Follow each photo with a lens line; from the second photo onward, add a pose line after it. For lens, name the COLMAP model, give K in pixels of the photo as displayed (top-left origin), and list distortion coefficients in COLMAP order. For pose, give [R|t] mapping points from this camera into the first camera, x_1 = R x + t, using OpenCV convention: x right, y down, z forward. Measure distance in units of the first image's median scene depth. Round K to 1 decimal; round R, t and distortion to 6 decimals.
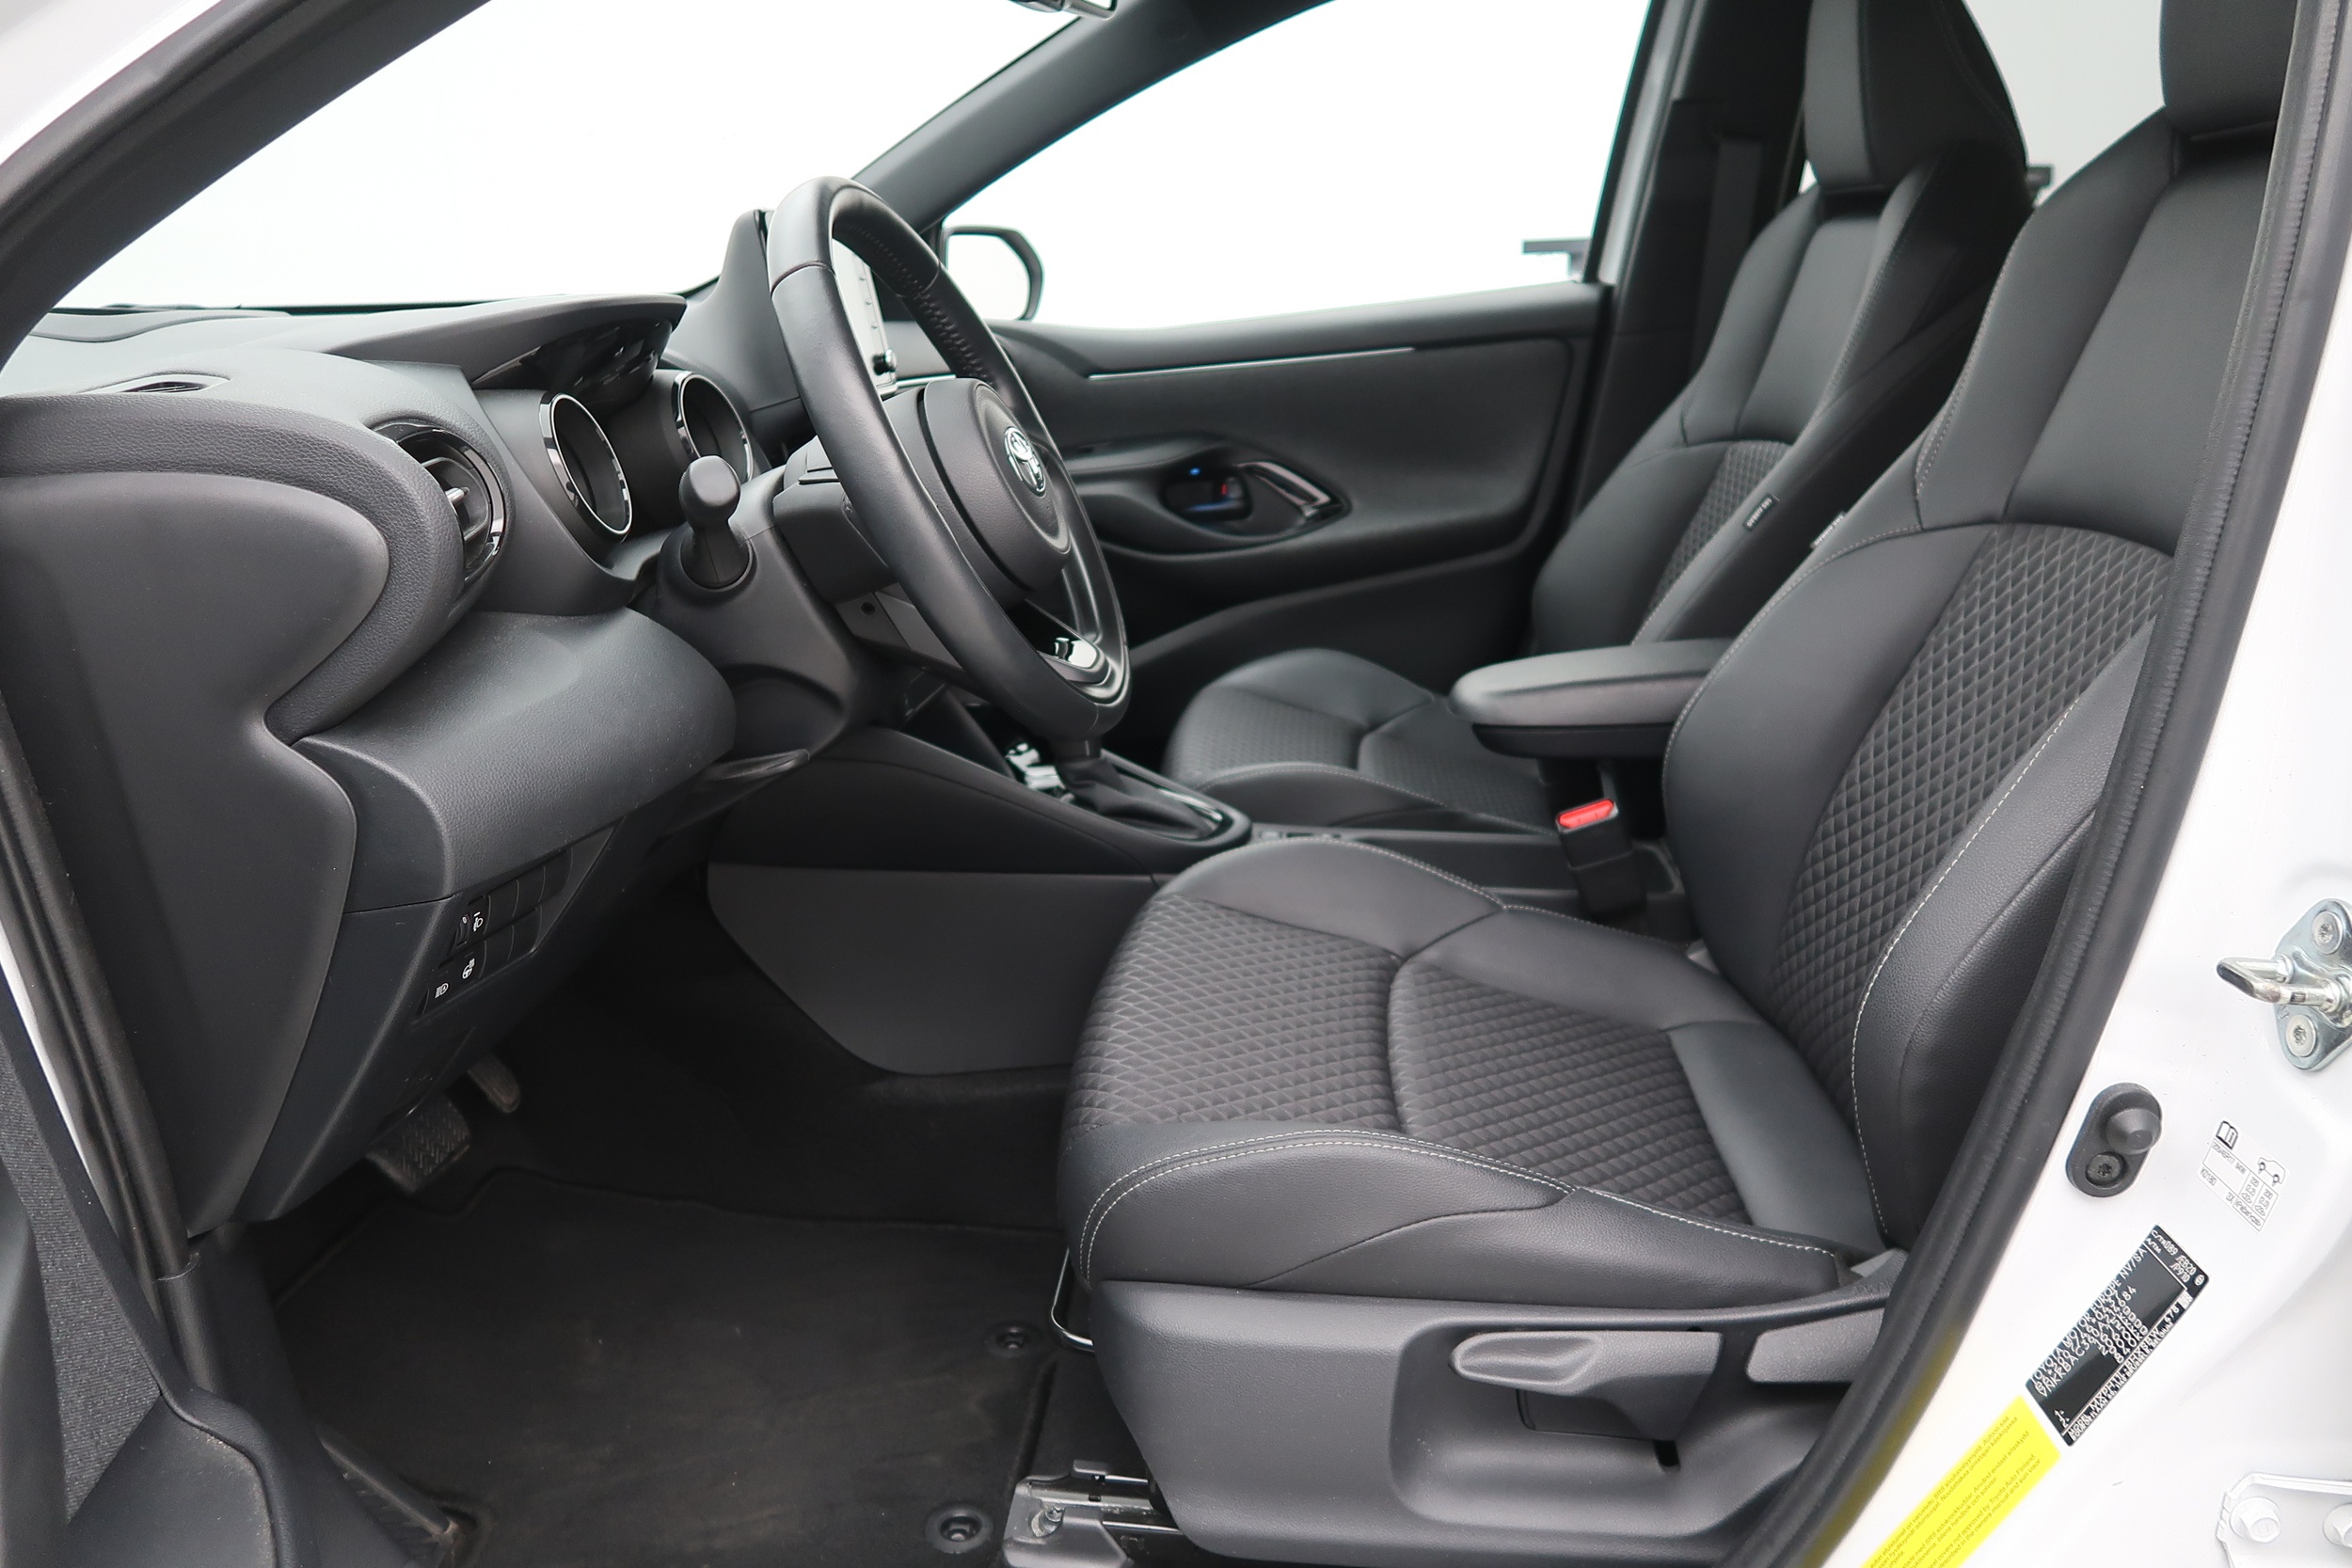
lens RADIAL K [[1596.1, 0, 1176.4], [0, 1596.1, 836.4], [0, 0, 1]] dist [-0.031463, -0.000401]
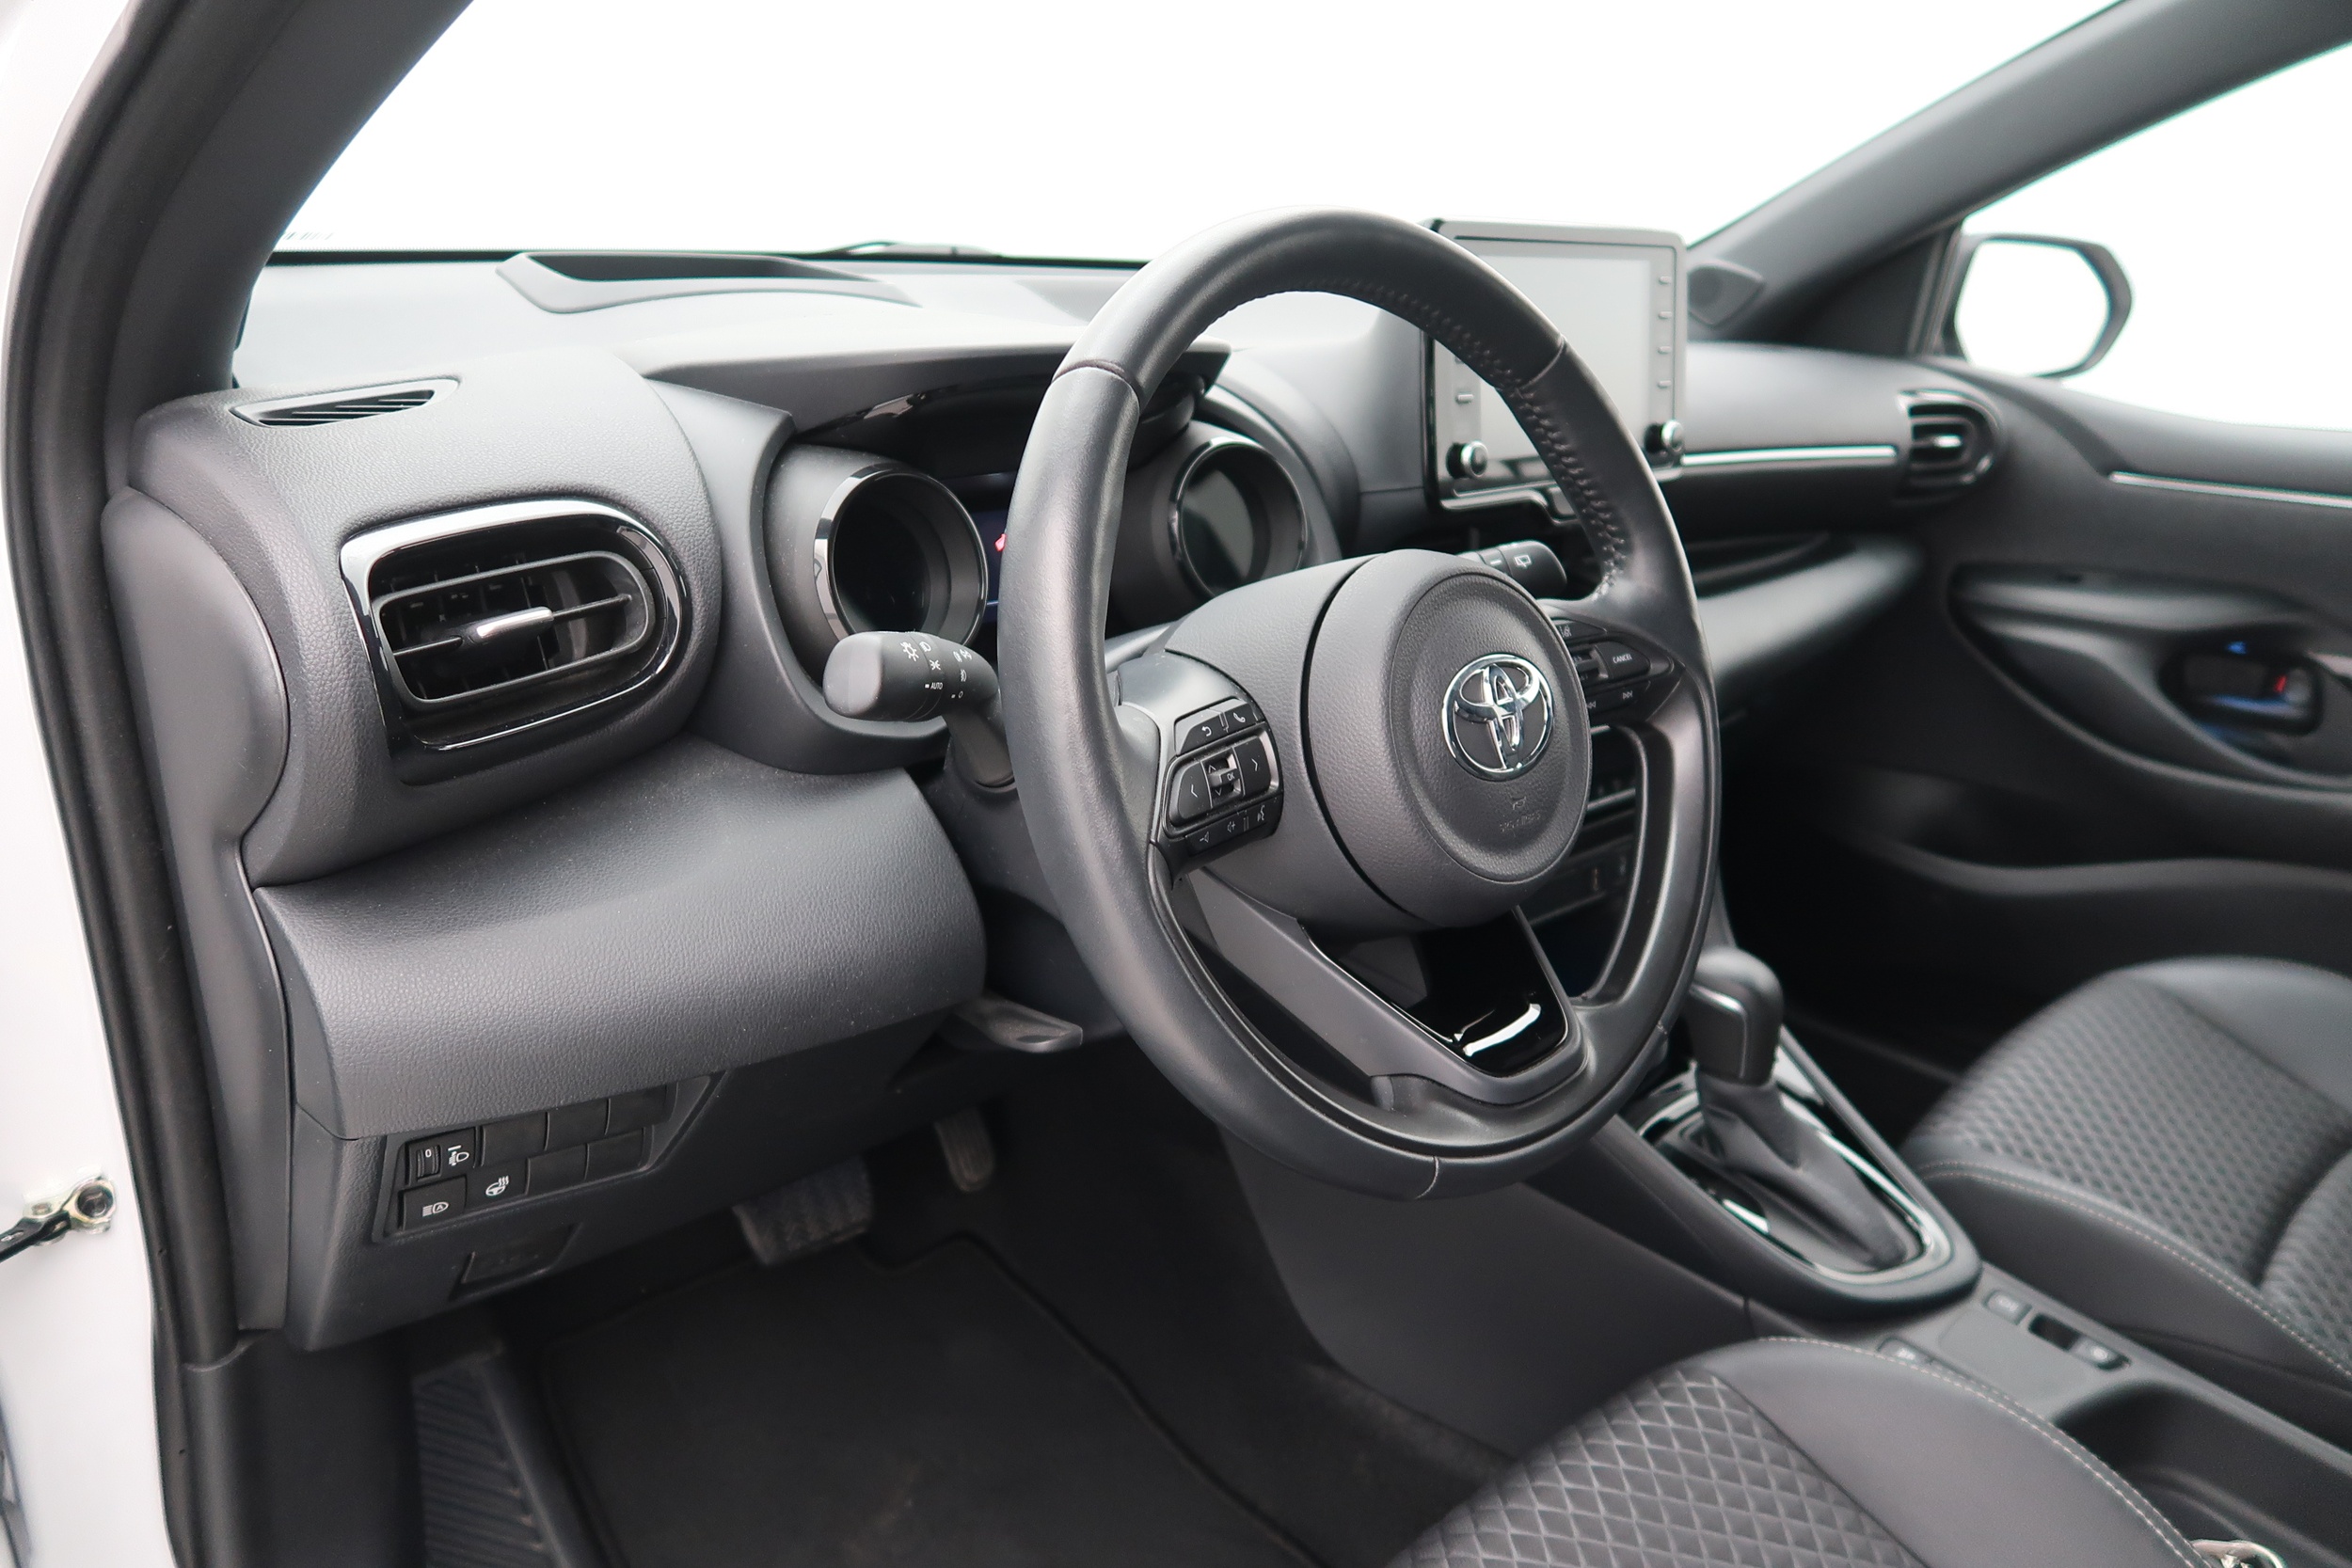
lens RADIAL K [[1596.1, 0, 1176.4], [0, 1596.1, 836.4], [0, 0, 1]] dist [-0.031463, -0.000401]
pose [[0.749697, 0.317608, -0.580585, 0.119125], [-0.292675, 0.945972, 0.139567, -0.167896], [0.593545, 0.065290, 0.802148, 0.327093]]
